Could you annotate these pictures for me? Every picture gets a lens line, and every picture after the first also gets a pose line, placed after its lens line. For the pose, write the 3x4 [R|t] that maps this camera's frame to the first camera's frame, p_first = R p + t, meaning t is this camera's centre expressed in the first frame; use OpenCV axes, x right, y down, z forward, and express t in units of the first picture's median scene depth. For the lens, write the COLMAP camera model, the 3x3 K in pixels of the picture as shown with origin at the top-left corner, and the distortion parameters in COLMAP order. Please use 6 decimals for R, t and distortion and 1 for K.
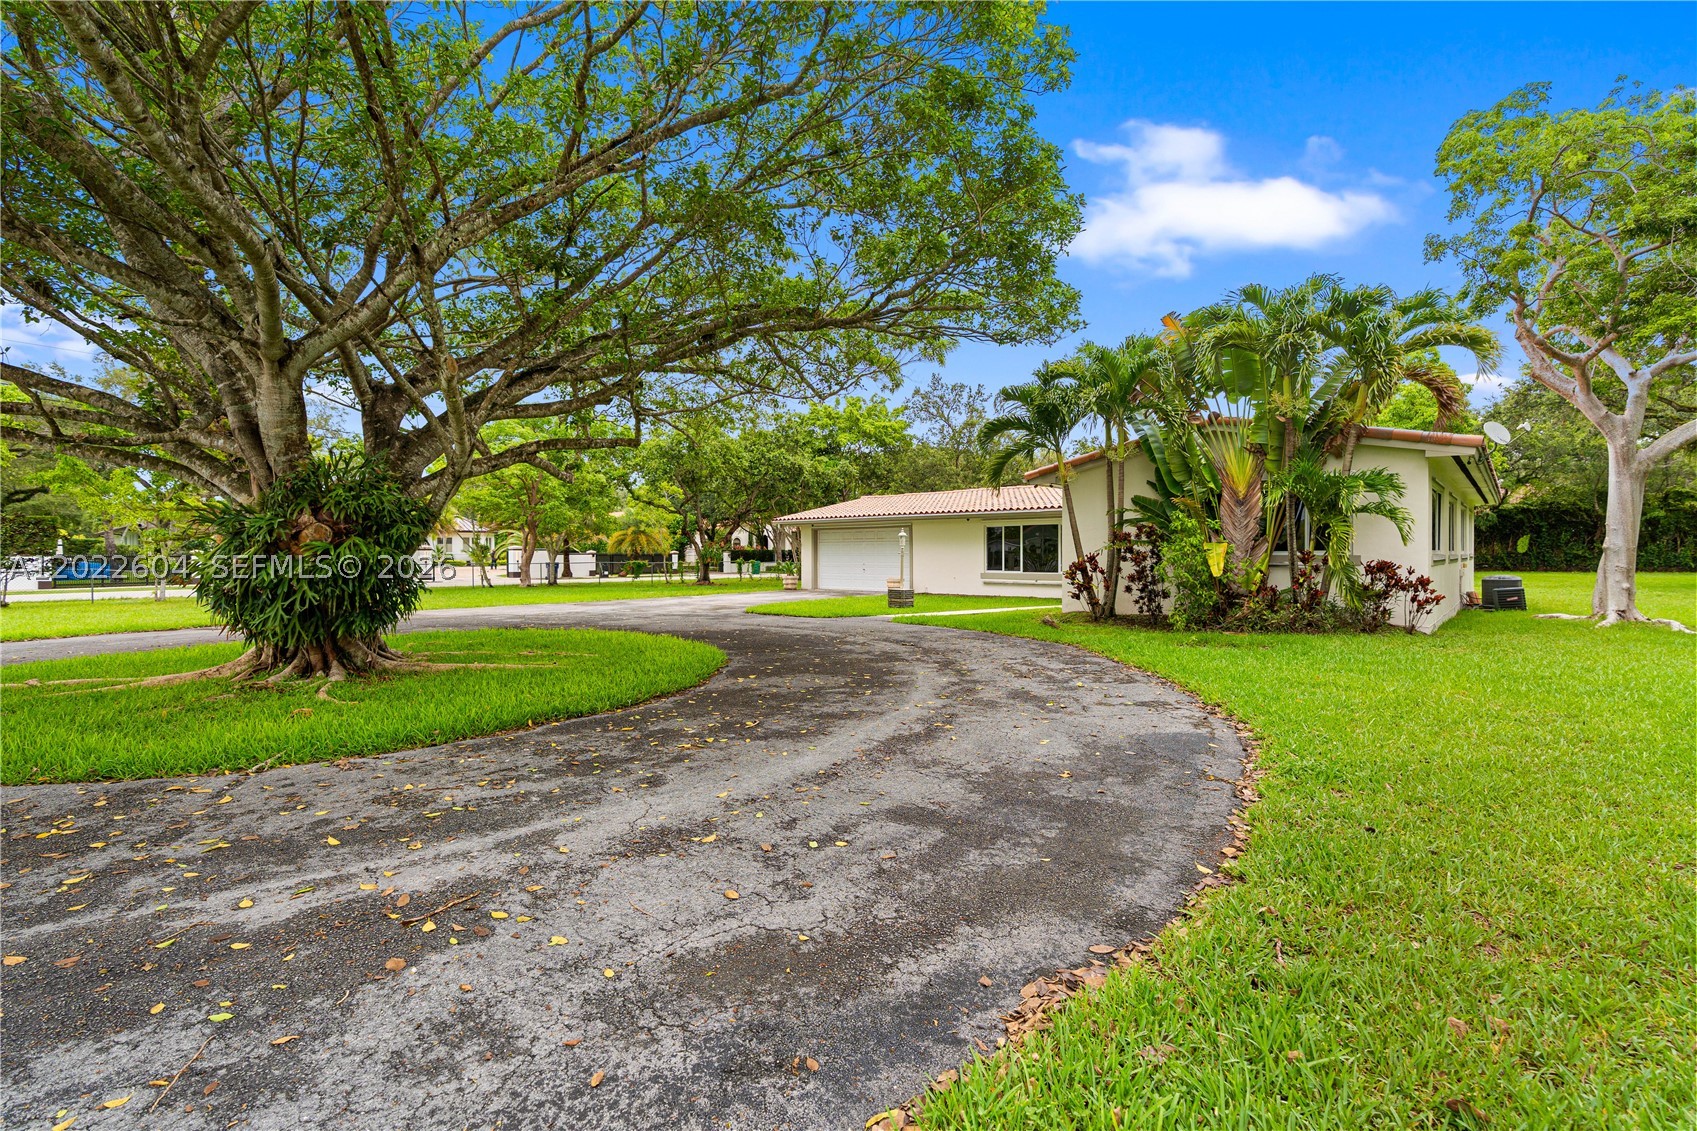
lens RADIAL K [[778.3, 0, 848.5], [0, 778.3, 565.5], [0, 0, 1]] dist [0.002291, 0.001066]
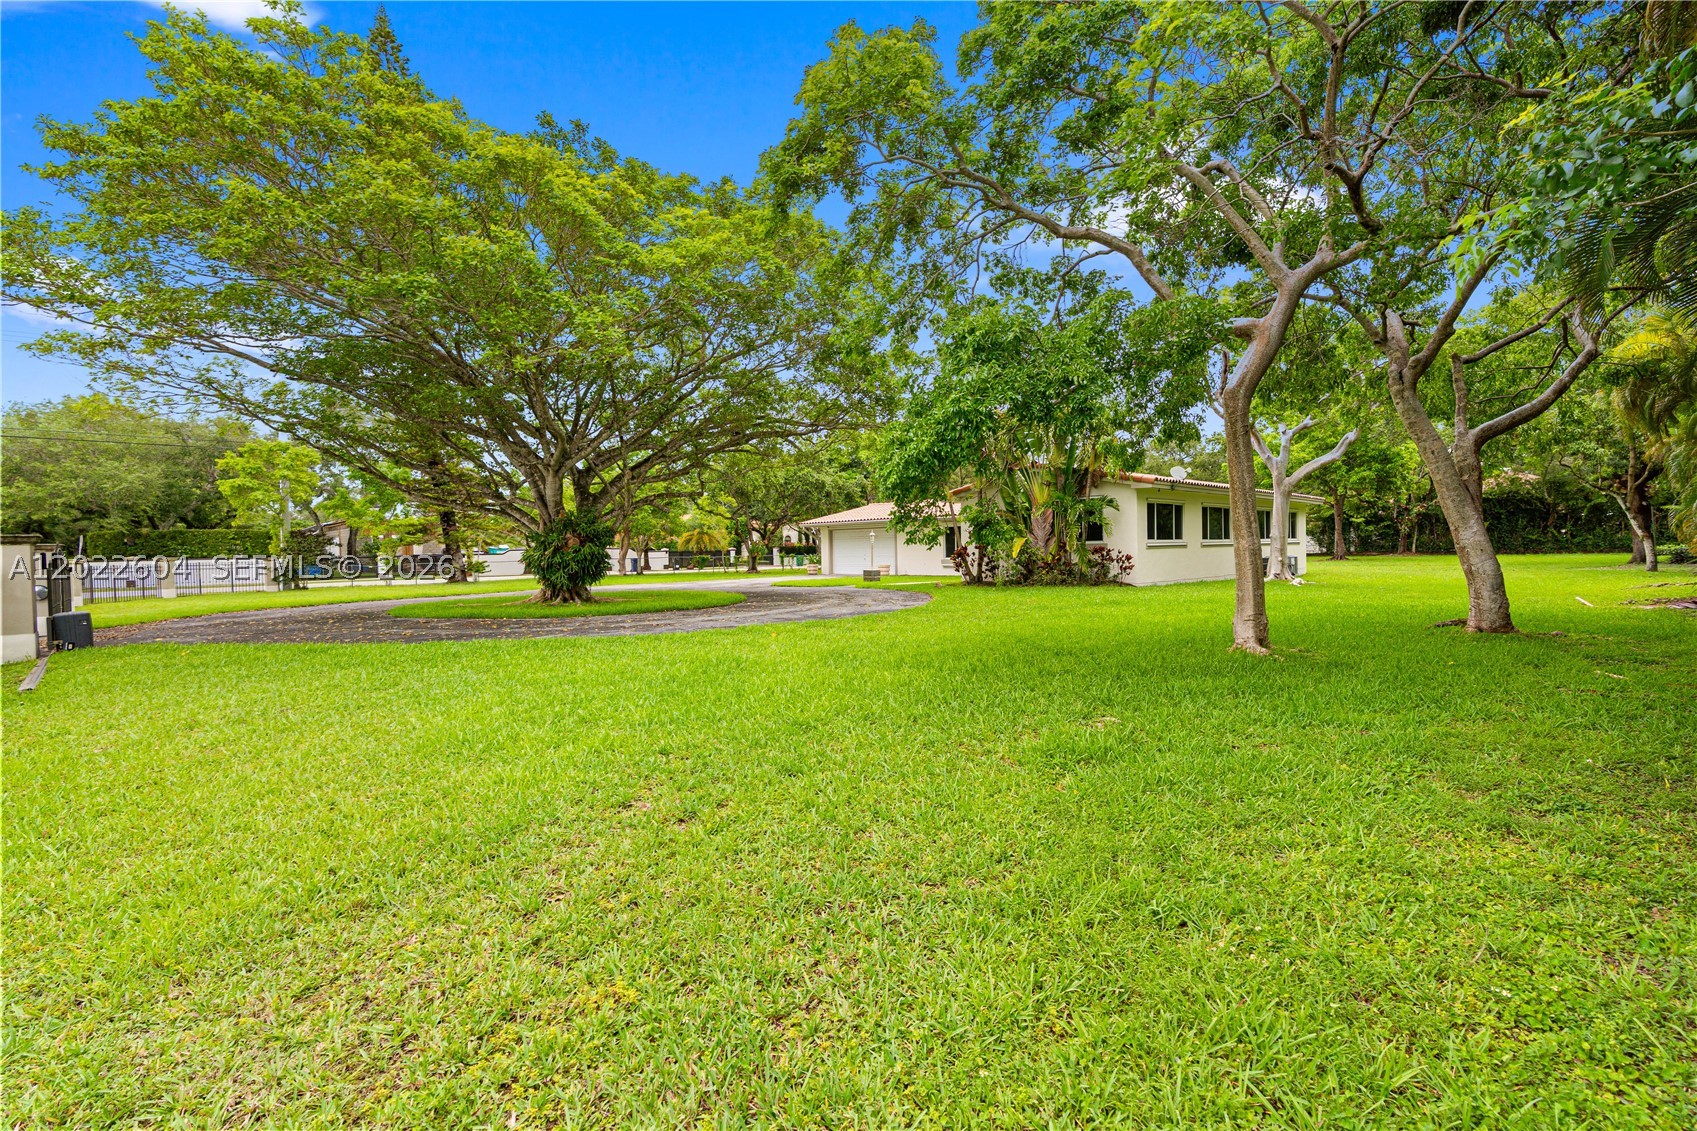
lens RADIAL K [[743.4, 0, 848.5], [0, 743.4, 565.5], [0, 0, 1]] dist [0.001581, 0.000132]
pose [[0.997502, -0.013914, -0.069249, 0.057708], [0.014437, 0.999871, 0.007053, 0.004985], [0.069142, -0.008035, 0.997574, -0.218549]]
